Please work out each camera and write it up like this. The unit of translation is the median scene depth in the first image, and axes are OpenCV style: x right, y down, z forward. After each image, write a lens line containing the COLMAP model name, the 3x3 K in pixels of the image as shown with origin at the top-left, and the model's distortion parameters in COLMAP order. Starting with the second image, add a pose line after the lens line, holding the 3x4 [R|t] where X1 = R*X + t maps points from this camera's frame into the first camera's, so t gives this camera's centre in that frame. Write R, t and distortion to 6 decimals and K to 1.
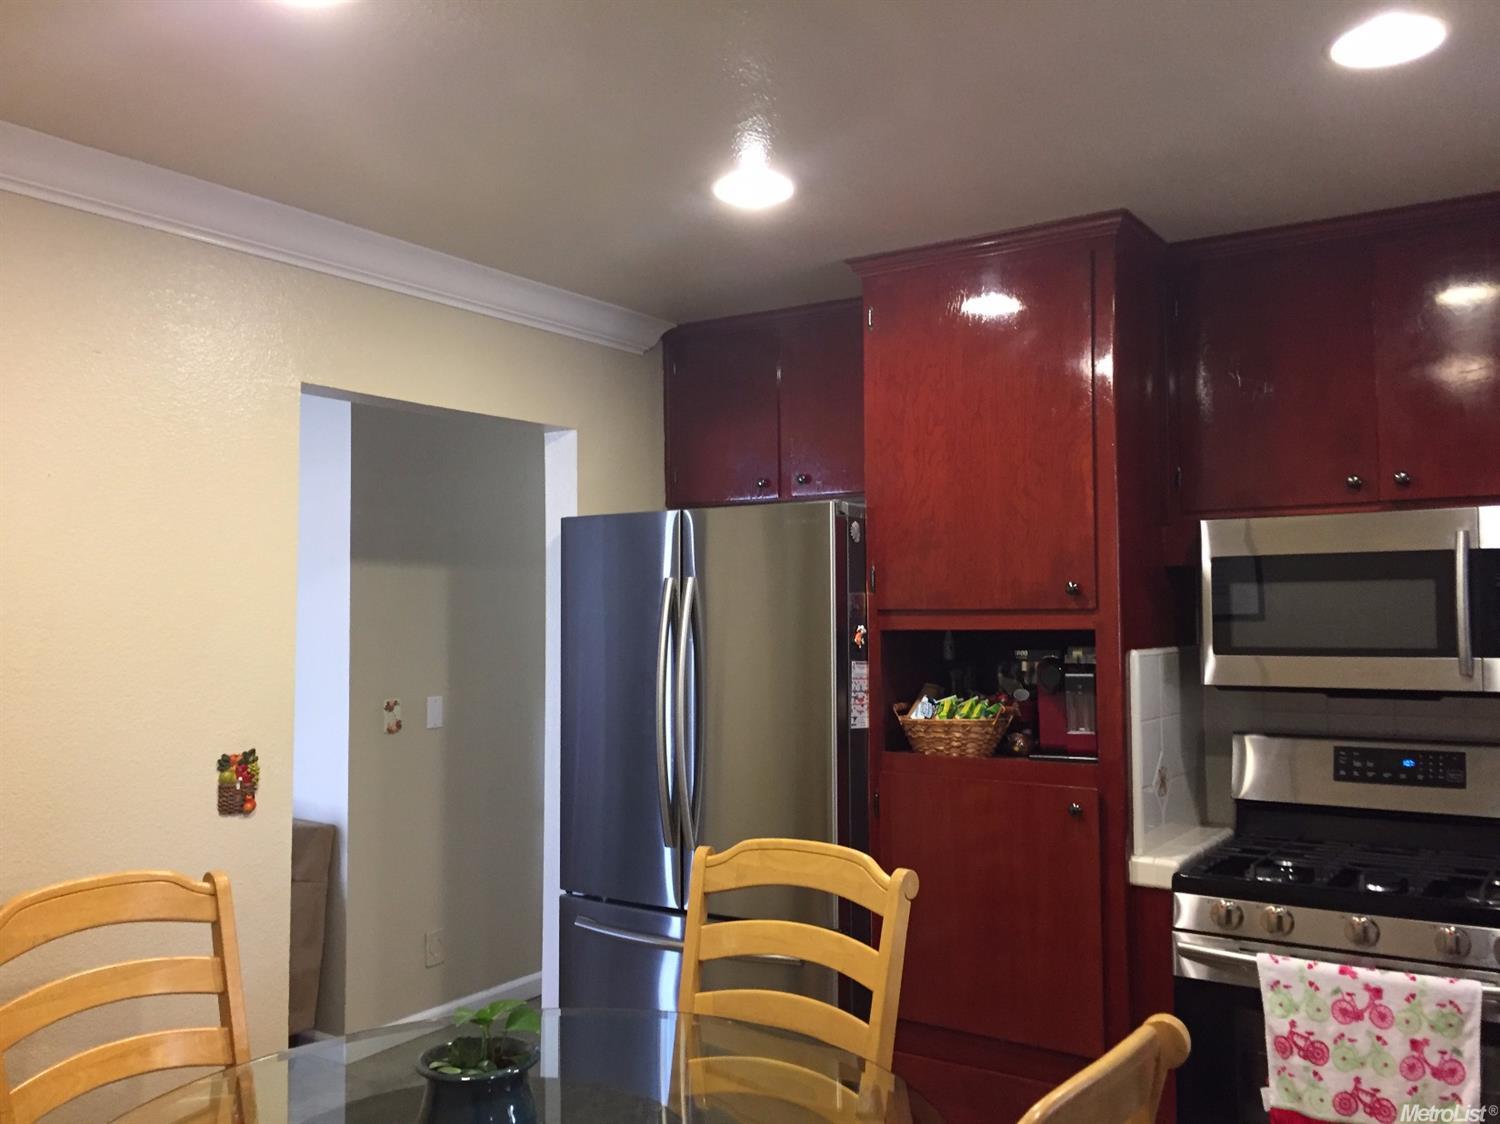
lens RADIAL K [[1278.8, 0, 750.0], [0, 1278.8, 562.0], [0, 0, 1]] dist [0.073723, -0.104373]
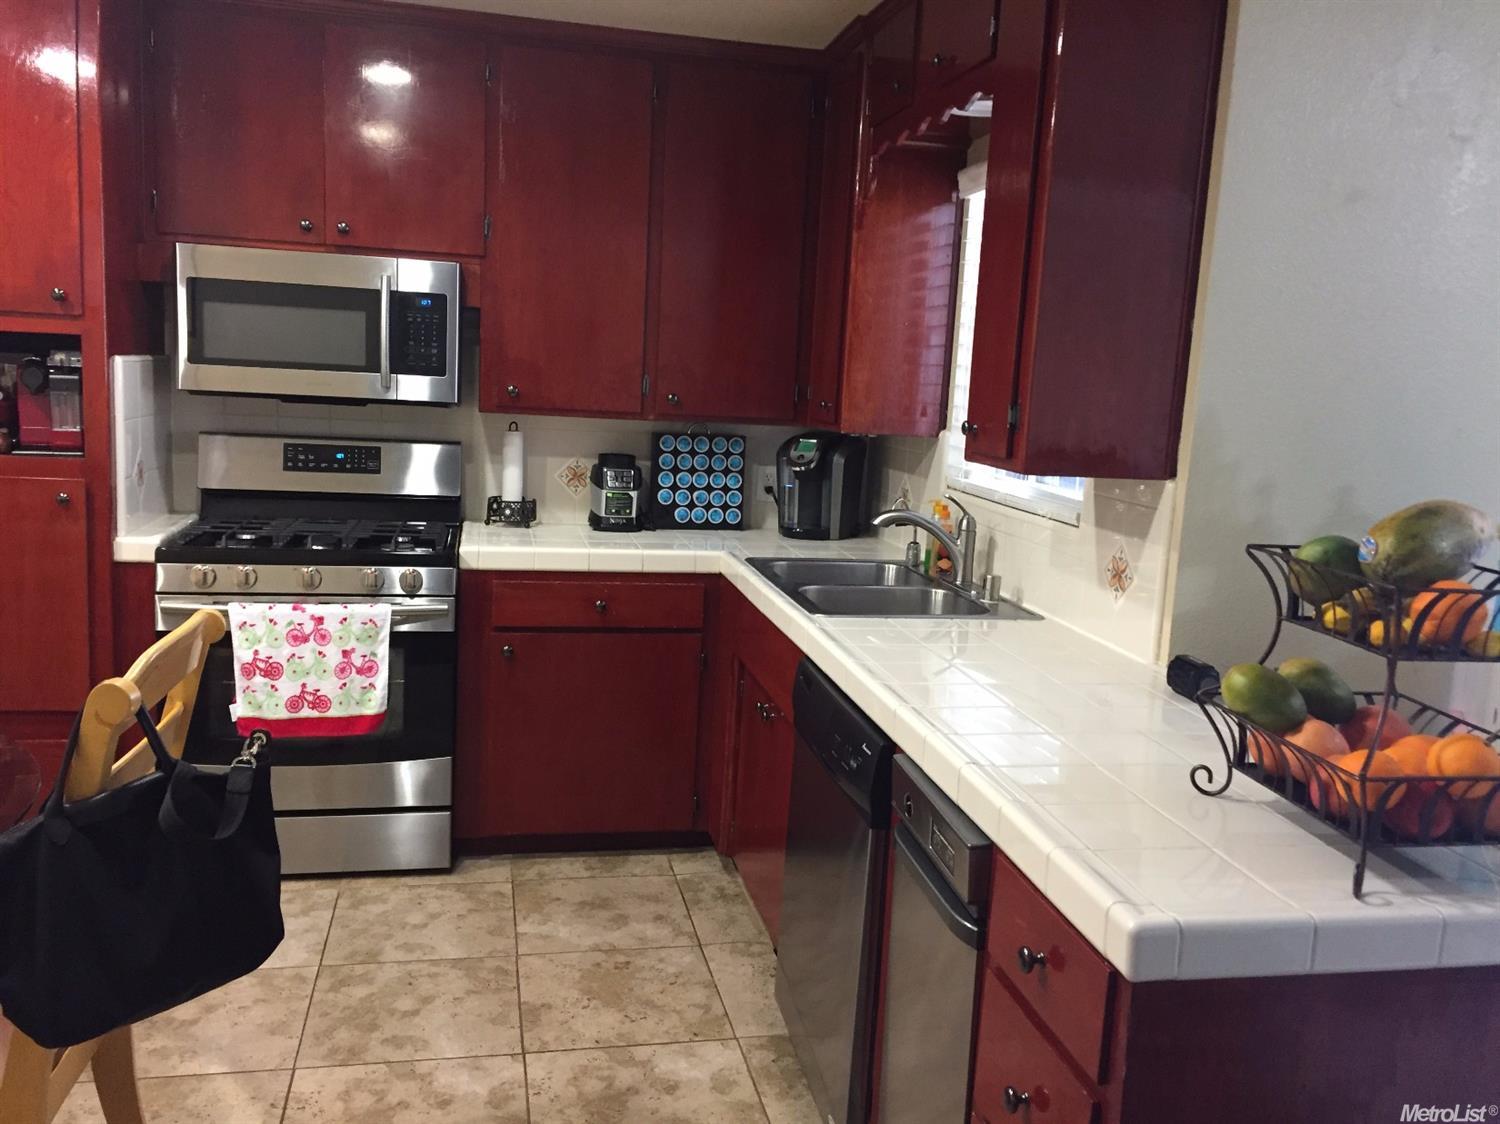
lens RADIAL K [[1268.0, 0, 750.8], [0, 1268.0, 571.5], [0, 0, 1]] dist [0.072326, -0.109163]
pose [[0.694667, -0.071719, 0.715747, -0.132995], [-0.088331, 0.978982, 0.183825, -0.001325], [-0.713888, -0.190920, 0.673731, -0.180532]]
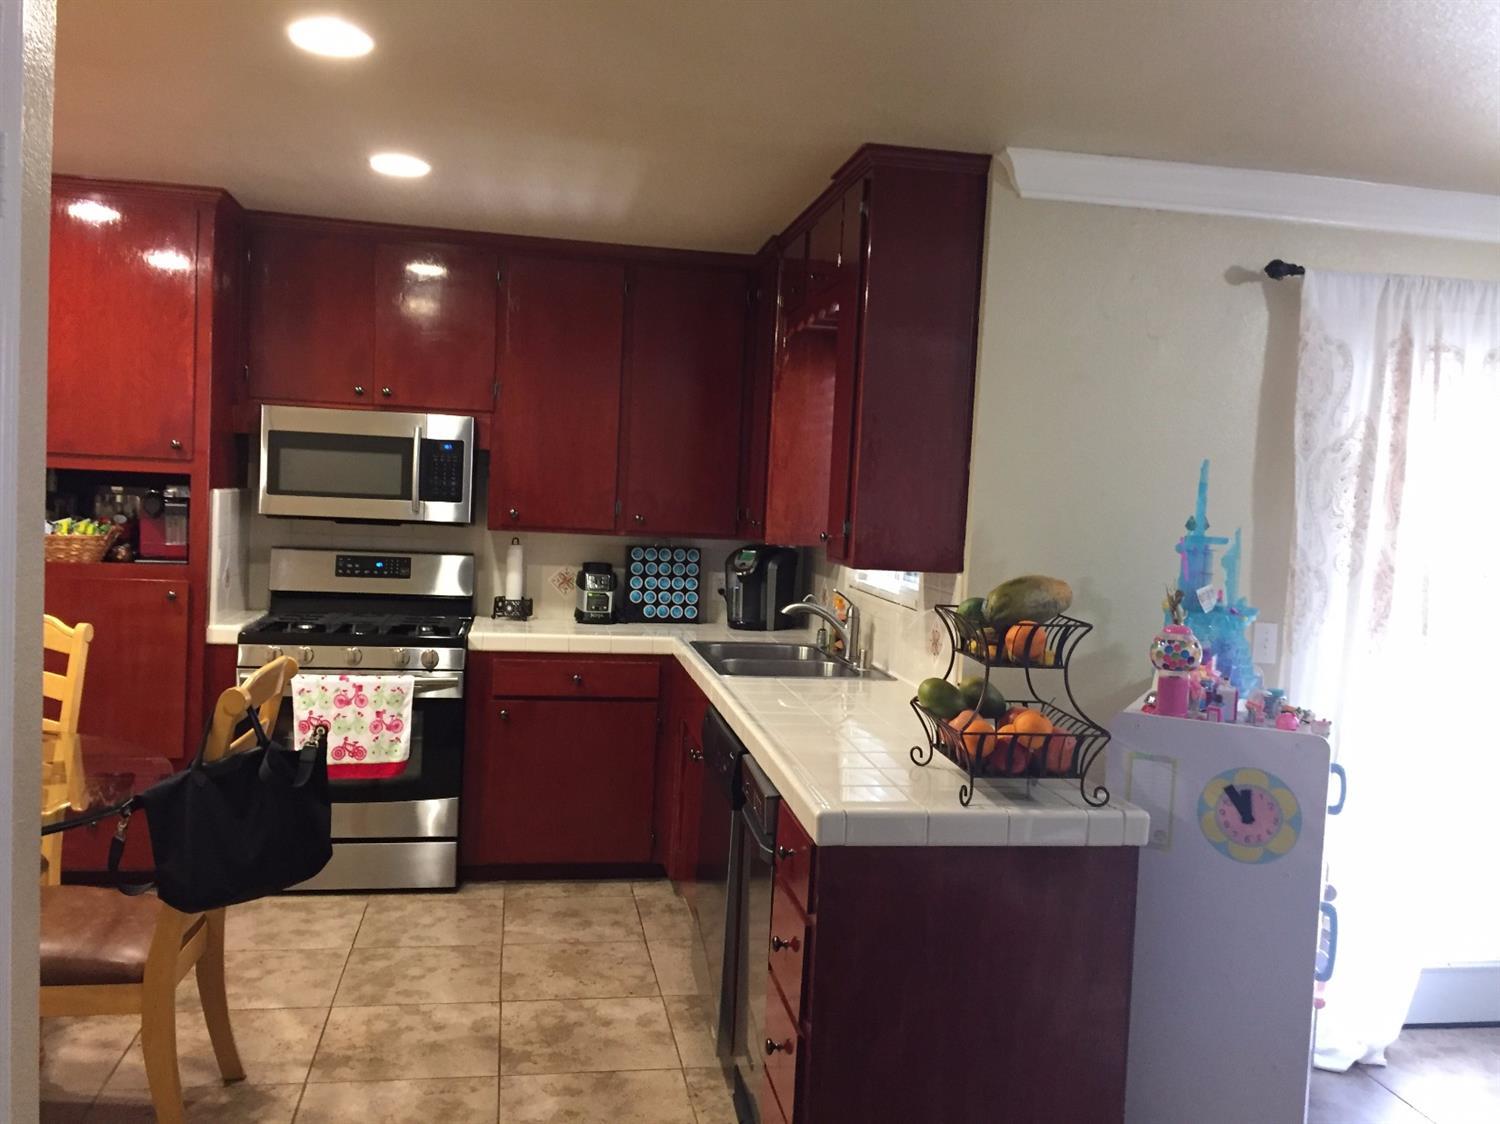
lens RADIAL K [[1268.0, 0, 750.8], [0, 1268.0, 571.5], [0, 0, 1]] dist [0.072326, -0.109163]
pose [[0.715548, -0.004116, 0.698552, -0.304101], [-0.083069, 0.992386, 0.090938, -0.023758], [-0.693607, -0.123098, 0.709758, -0.509757]]
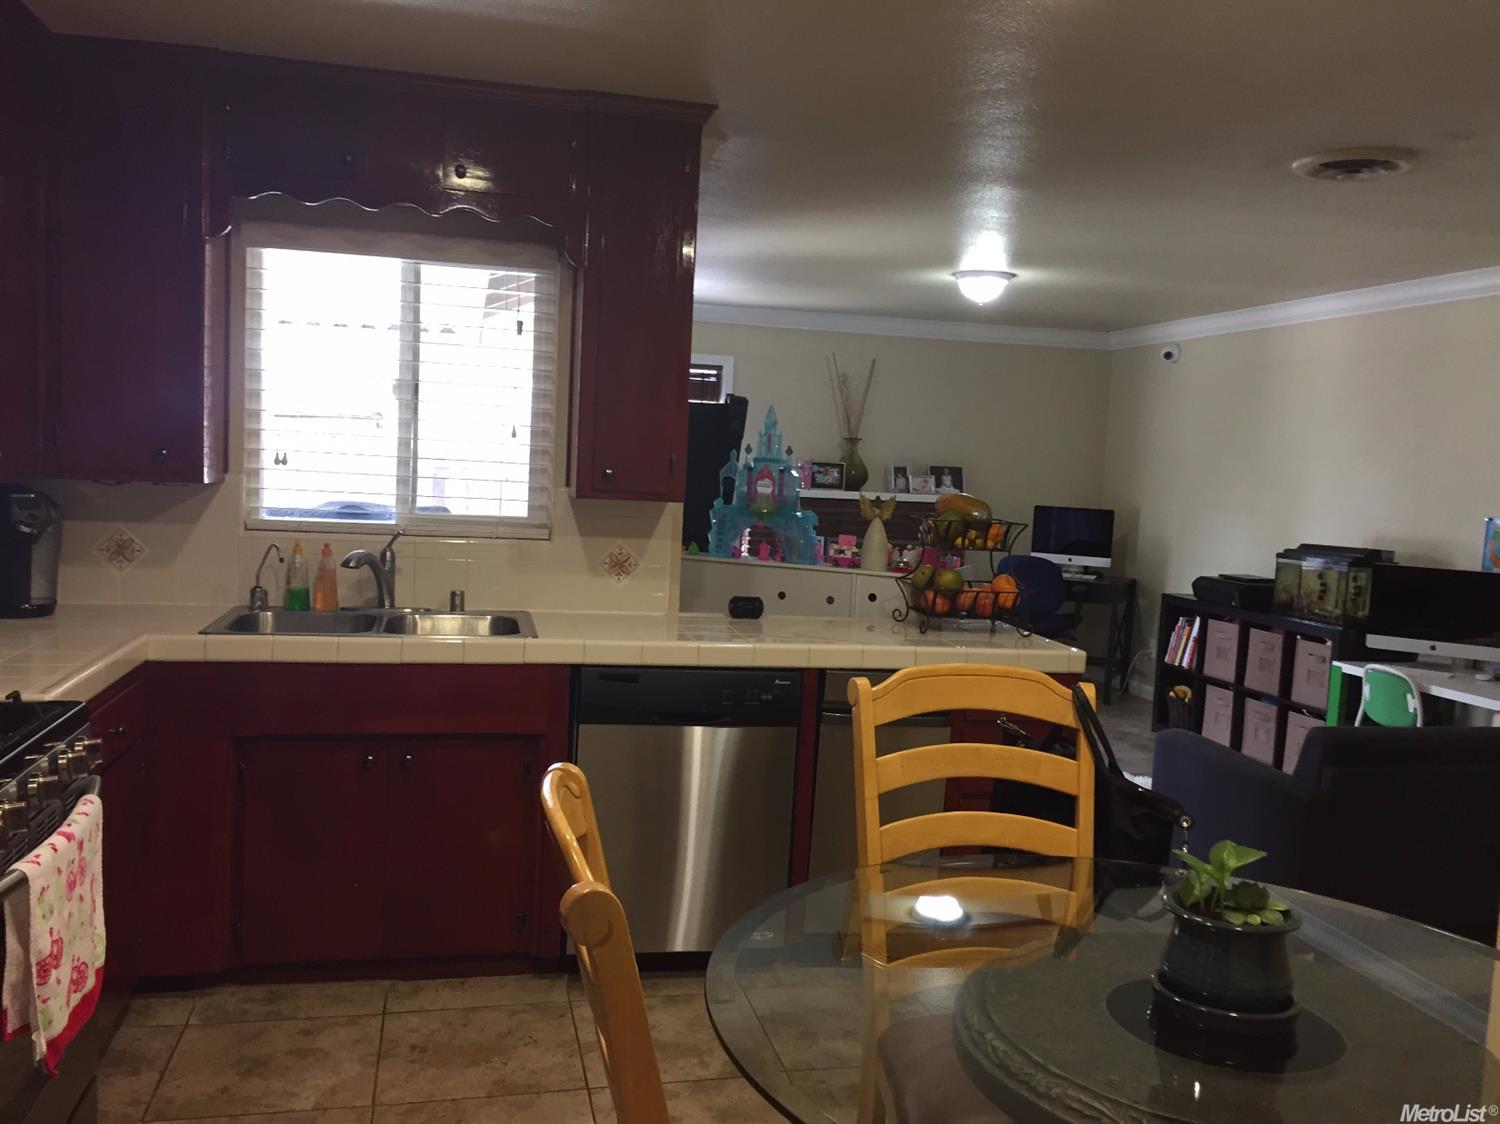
lens RADIAL K [[1278.8, 0, 750.0], [0, 1278.8, 562.0], [0, 0, 1]] dist [0.073723, -0.104373]
pose [[-0.726903, -0.082585, 0.681757, -0.343861], [-0.070848, 0.996464, 0.045168, 0.069614], [-0.683076, -0.015468, -0.730183, 1.153985]]
